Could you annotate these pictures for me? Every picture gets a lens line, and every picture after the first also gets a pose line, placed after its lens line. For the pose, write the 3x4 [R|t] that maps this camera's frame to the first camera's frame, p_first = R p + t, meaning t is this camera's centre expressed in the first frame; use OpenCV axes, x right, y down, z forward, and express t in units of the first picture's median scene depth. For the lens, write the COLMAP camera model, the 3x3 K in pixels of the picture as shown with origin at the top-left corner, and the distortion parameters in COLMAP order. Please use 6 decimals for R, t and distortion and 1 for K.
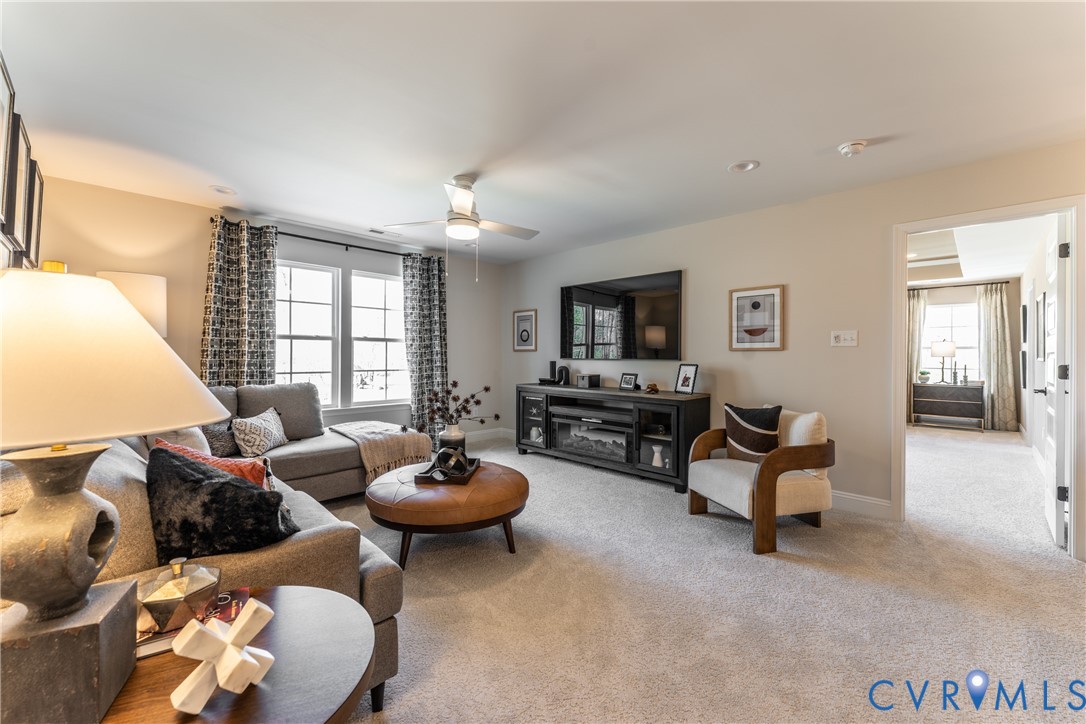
lens RADIAL K [[437.3, 0, 533.1], [0, 437.3, 352.5], [0, 0, 1]] dist [0.002188, 0.001005]
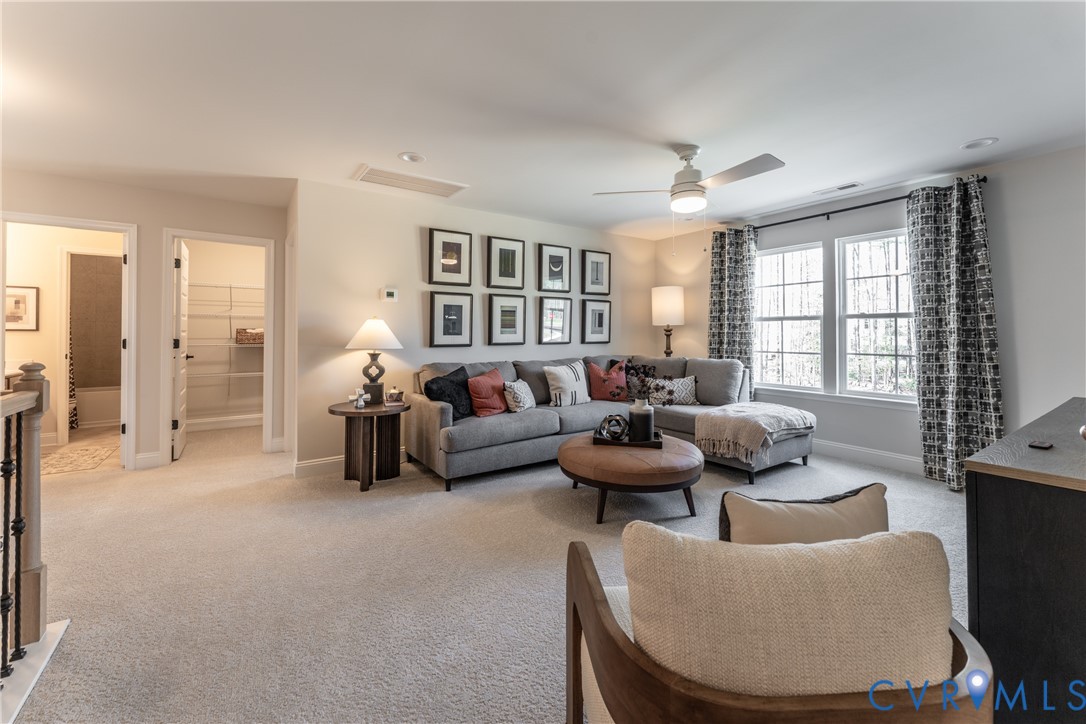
lens RADIAL K [[437.3, 0, 547.5], [0, 437.3, 330.4], [0, 0, 1]] dist [0.002188, 0.001005]
pose [[-0.150851, -0.015673, -0.988432, 0.622237], [0.004565, 0.999853, -0.016550, 0.008774], [0.988546, -0.007009, -0.150757, 0.636328]]
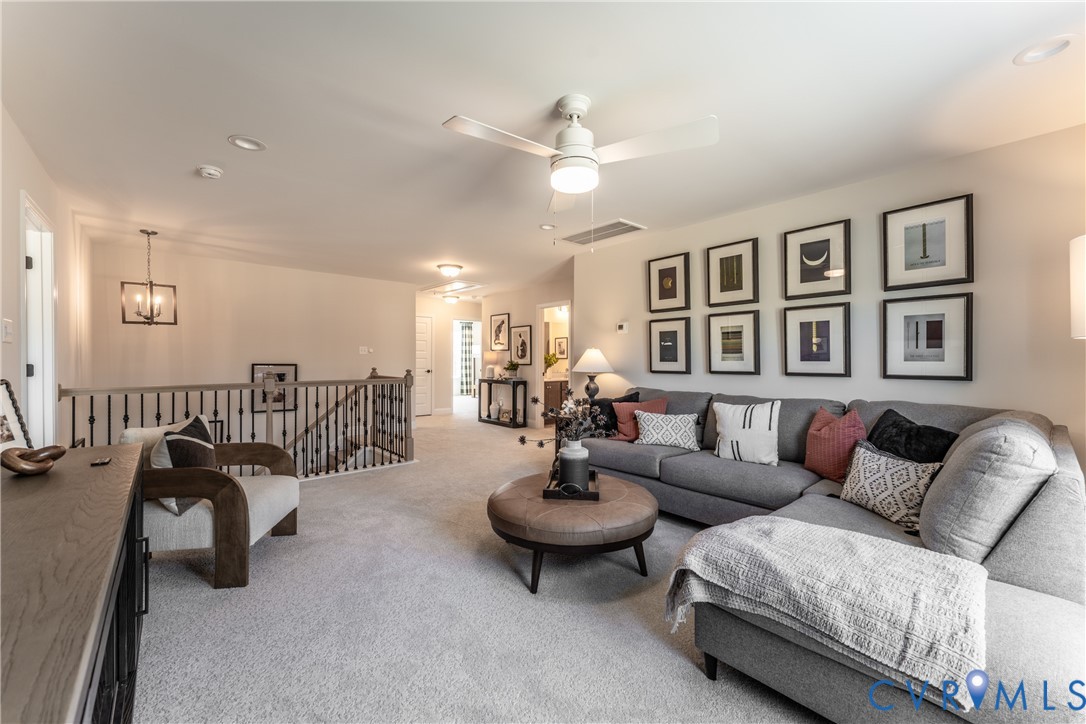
lens RADIAL K [[476.4, 0, 540.0], [0, 476.4, 358.6], [0, 0, 1]] dist [-0.002829, -0.000258]
pose [[-0.995739, -0.007310, 0.091926, -0.134963], [-0.007967, 0.999945, -0.006782, 0.004722], [-0.091871, -0.007485, -0.995743, 1.362064]]
